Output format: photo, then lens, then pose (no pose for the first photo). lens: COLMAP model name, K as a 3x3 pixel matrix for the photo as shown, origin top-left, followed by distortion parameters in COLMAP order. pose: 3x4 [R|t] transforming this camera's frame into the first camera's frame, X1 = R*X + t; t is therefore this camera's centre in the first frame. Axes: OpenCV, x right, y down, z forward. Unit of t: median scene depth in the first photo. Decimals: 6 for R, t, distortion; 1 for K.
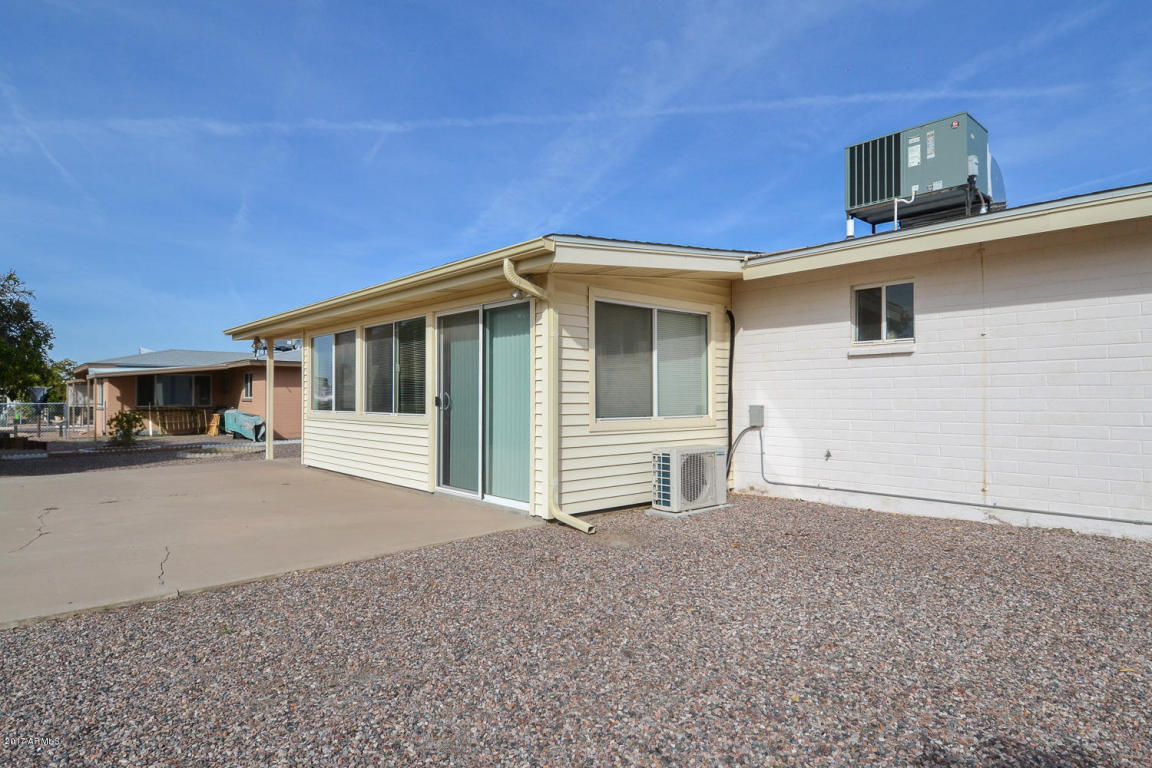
lens RADIAL K [[609.7, 0, 577.6], [0, 609.7, 414.9], [0, 0, 1]] dist [0.063169, -0.000839]
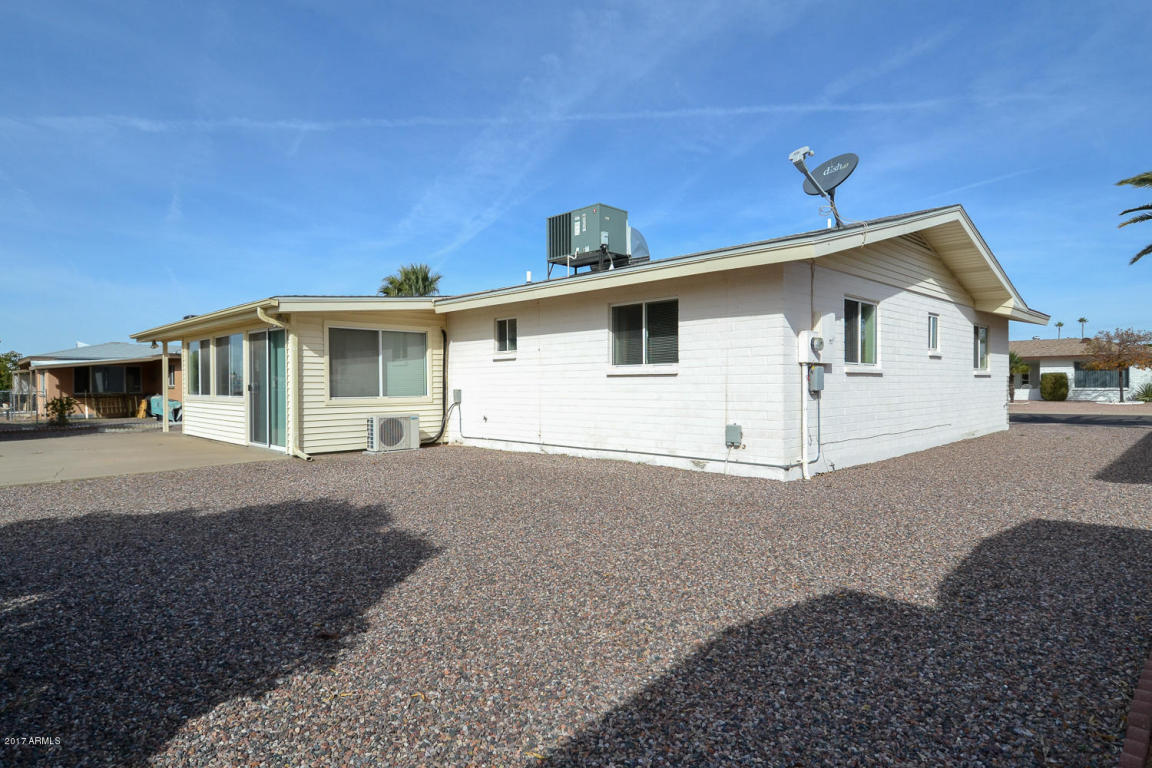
lens RADIAL K [[632.9, 0, 576.2], [0, 632.9, 420.7], [0, 0, 1]] dist [0.053590, 0.000193]
pose [[0.999631, -0.008309, 0.025850, 0.312568], [0.007489, 0.999471, 0.031652, 0.008805], [-0.026099, -0.031446, 0.999165, -0.370576]]
